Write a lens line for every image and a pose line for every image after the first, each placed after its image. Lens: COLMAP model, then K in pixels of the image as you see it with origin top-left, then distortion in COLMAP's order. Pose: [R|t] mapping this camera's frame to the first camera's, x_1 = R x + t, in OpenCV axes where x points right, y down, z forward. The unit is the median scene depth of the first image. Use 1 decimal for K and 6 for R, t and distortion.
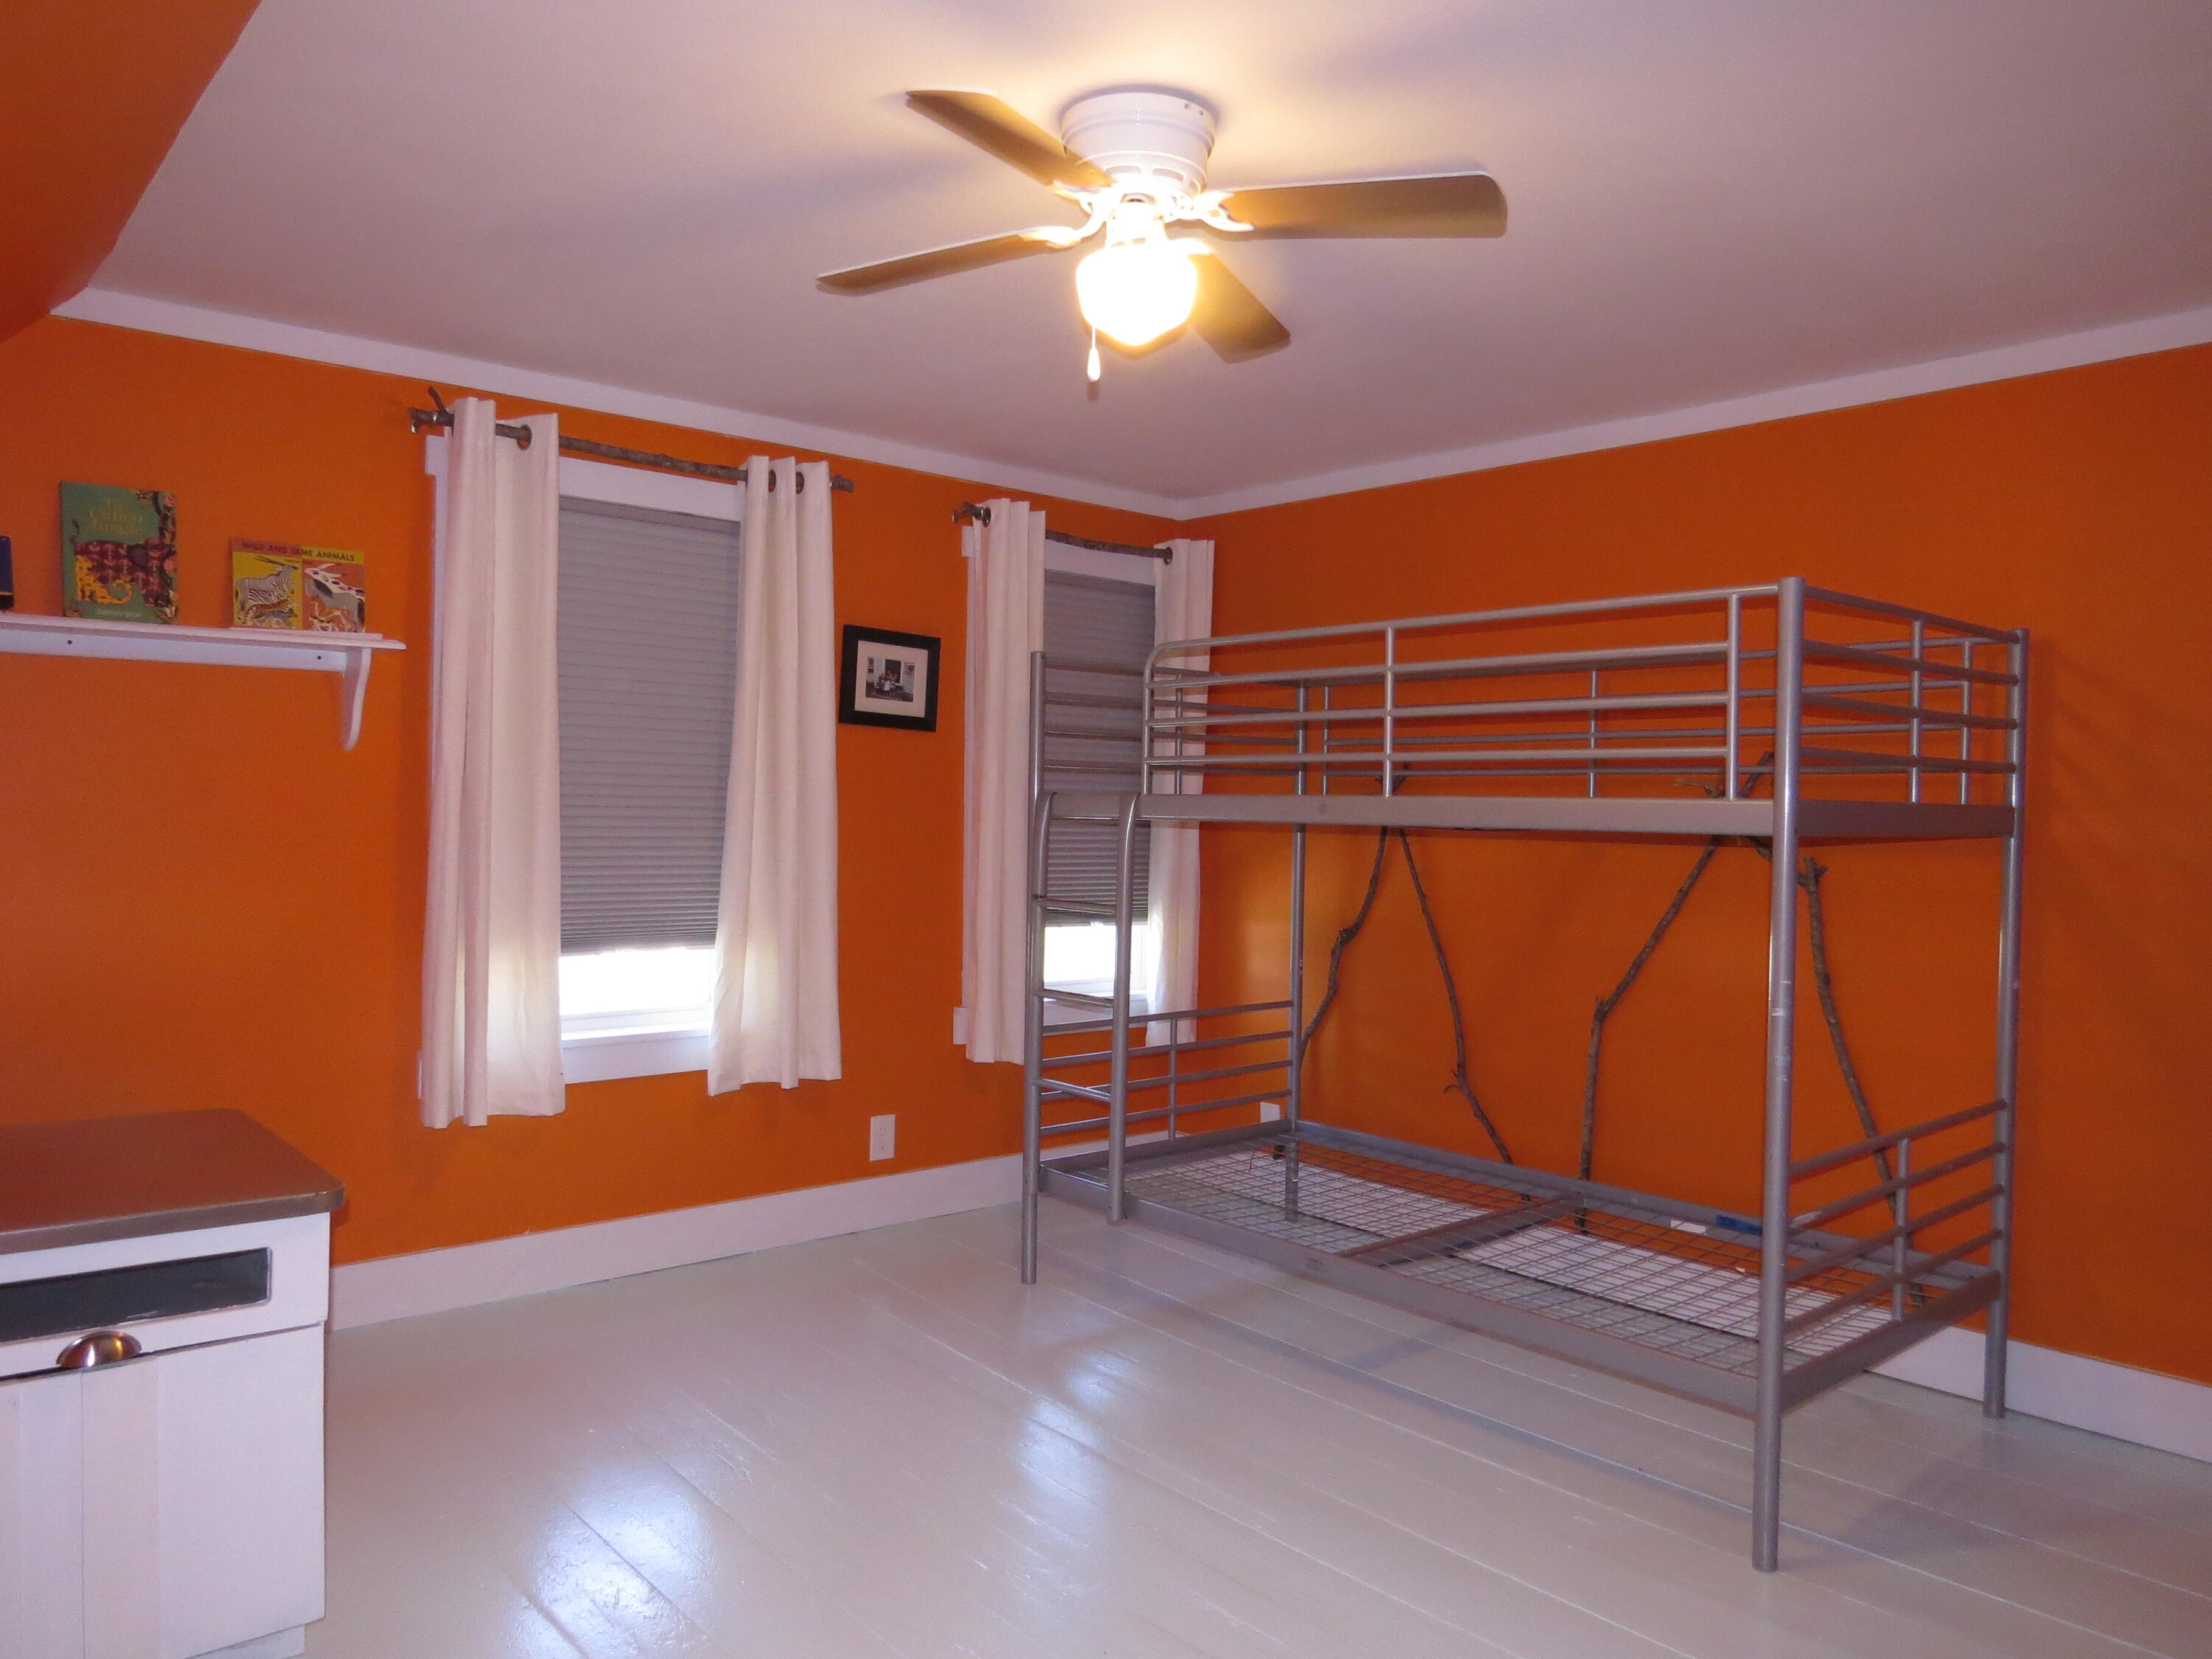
lens RADIAL K [[1600.7, 0, 1105.2], [0, 1600.7, 819.8], [0, 0, 1]] dist [-0.028151, 0.036142]
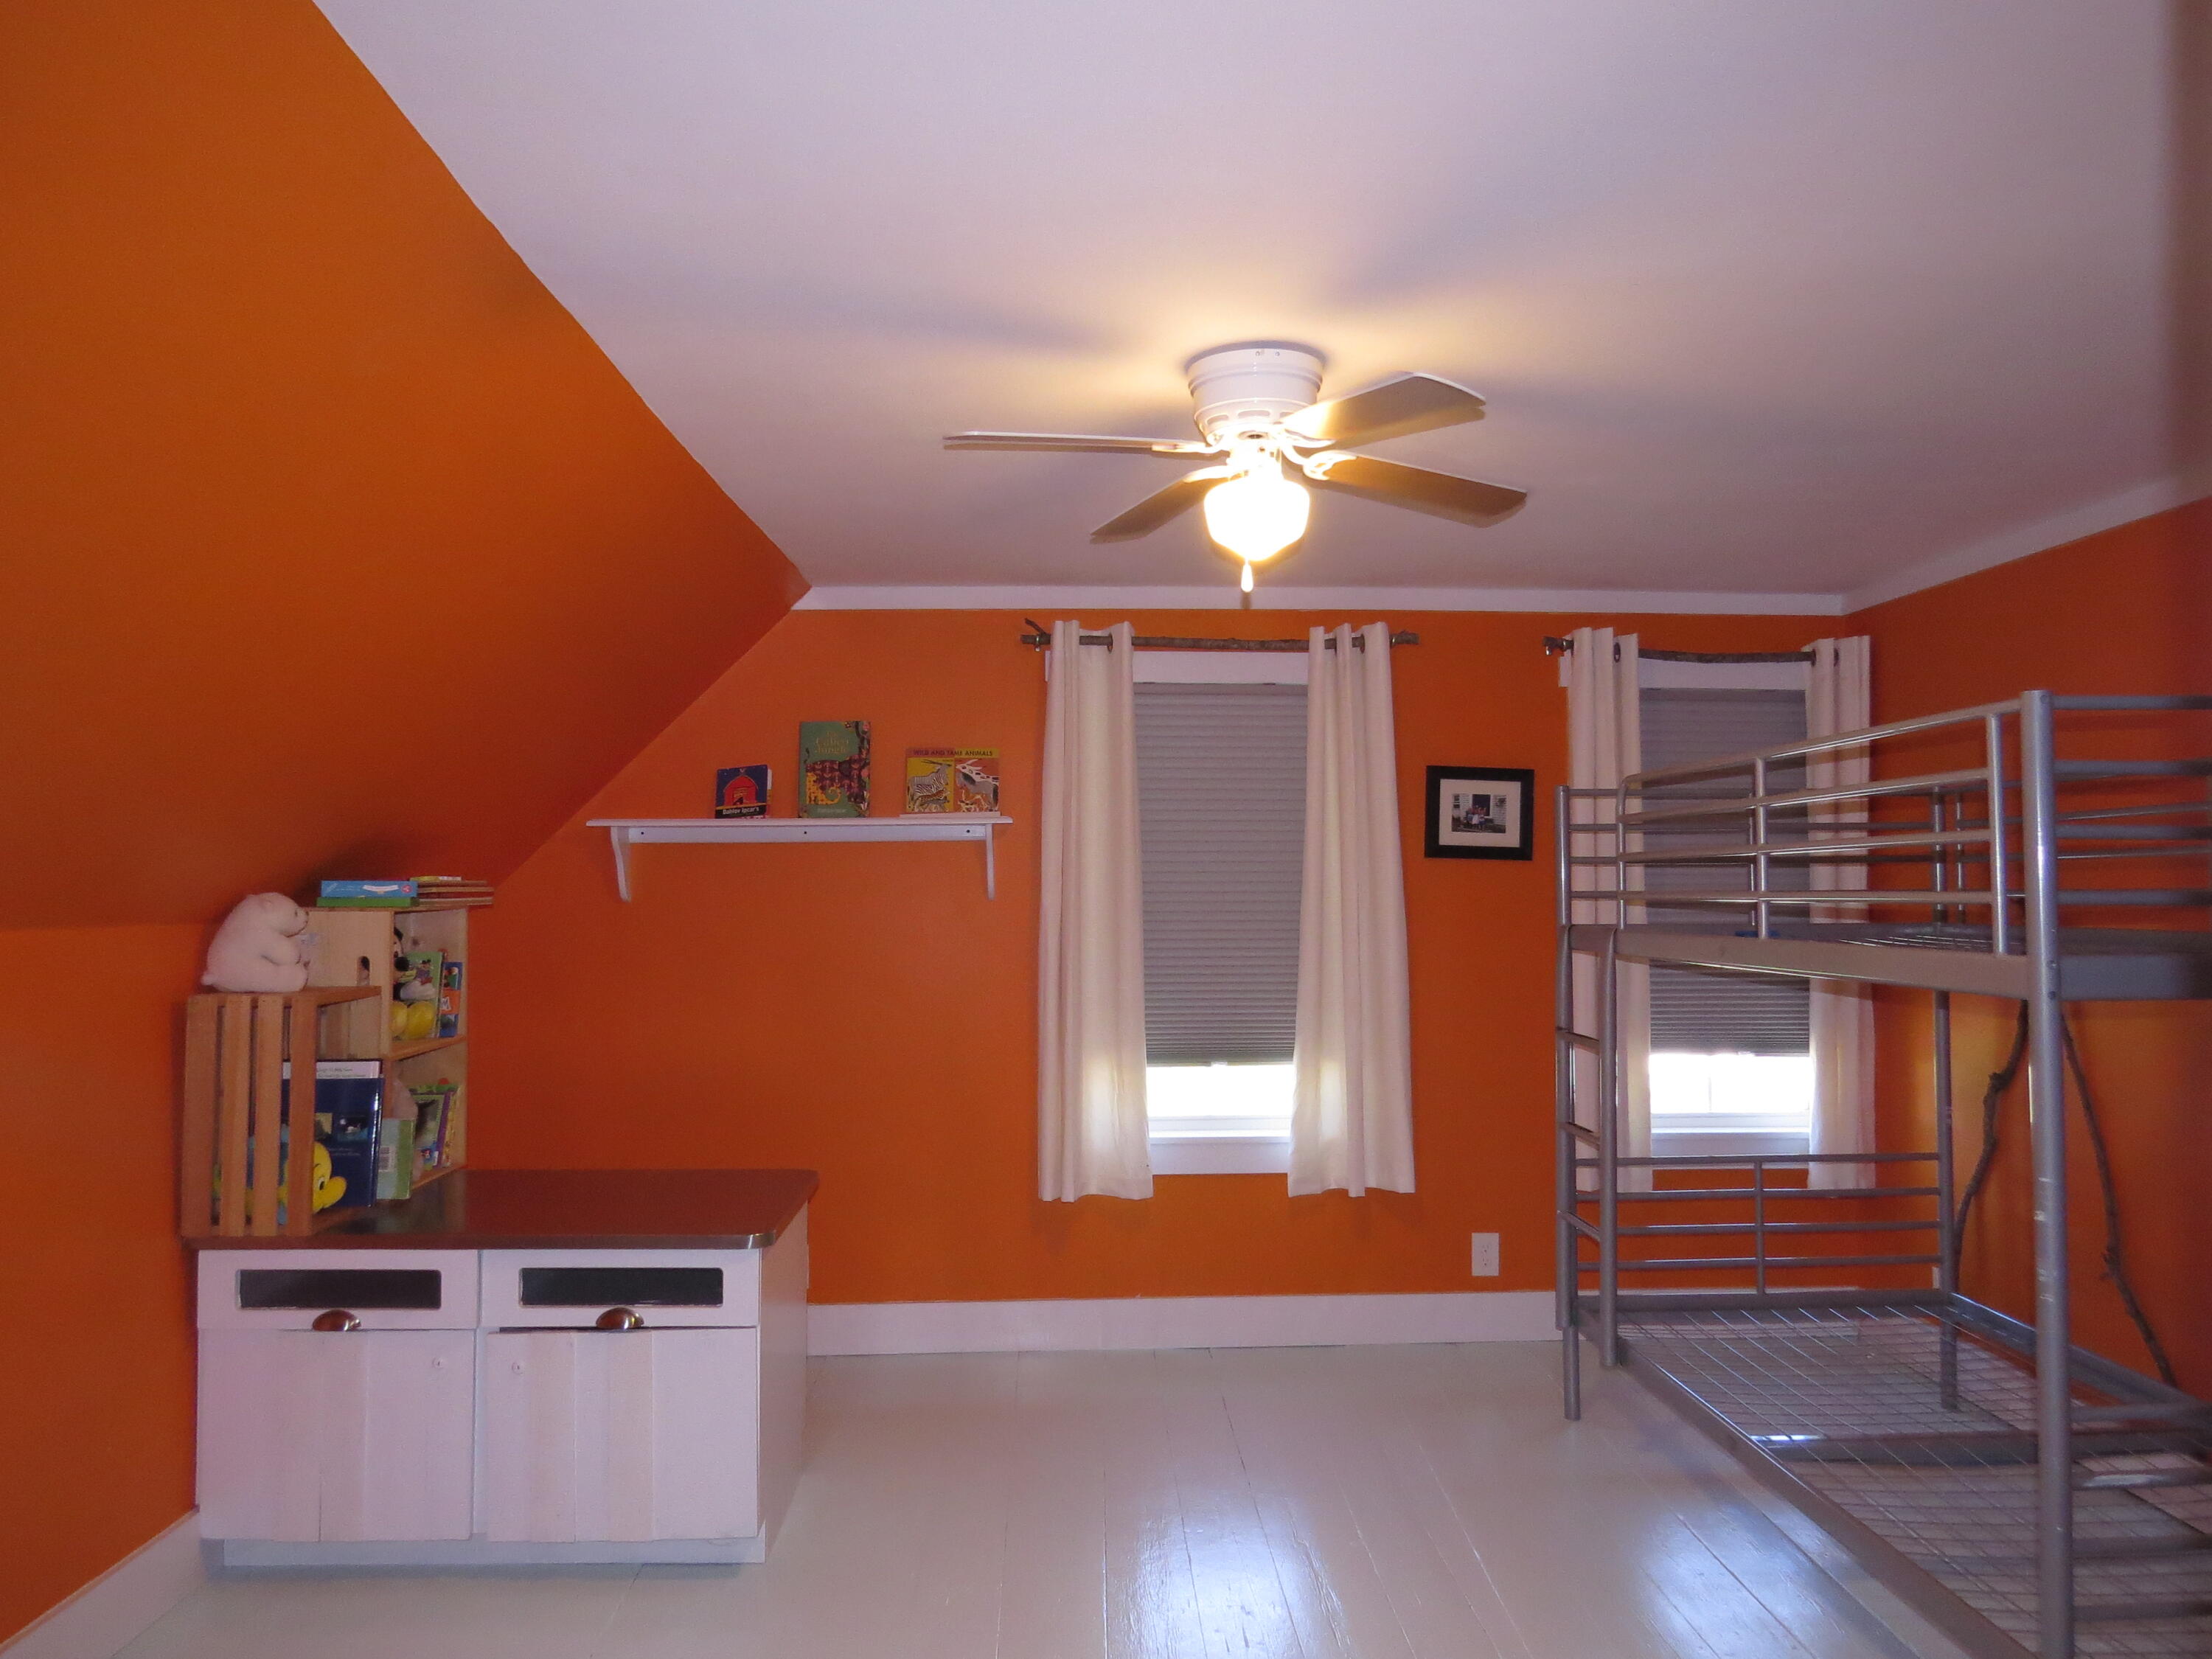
lens RADIAL K [[1600.2, 0, 1106.0], [0, 1600.2, 829.5], [0, 0, 1]] dist [0.012493, -0.001702]
pose [[0.787875, -0.043726, -0.614281, 0.354911], [0.013079, 0.998439, -0.054295, -0.025735], [0.615697, 0.034743, 0.787217, 0.023499]]
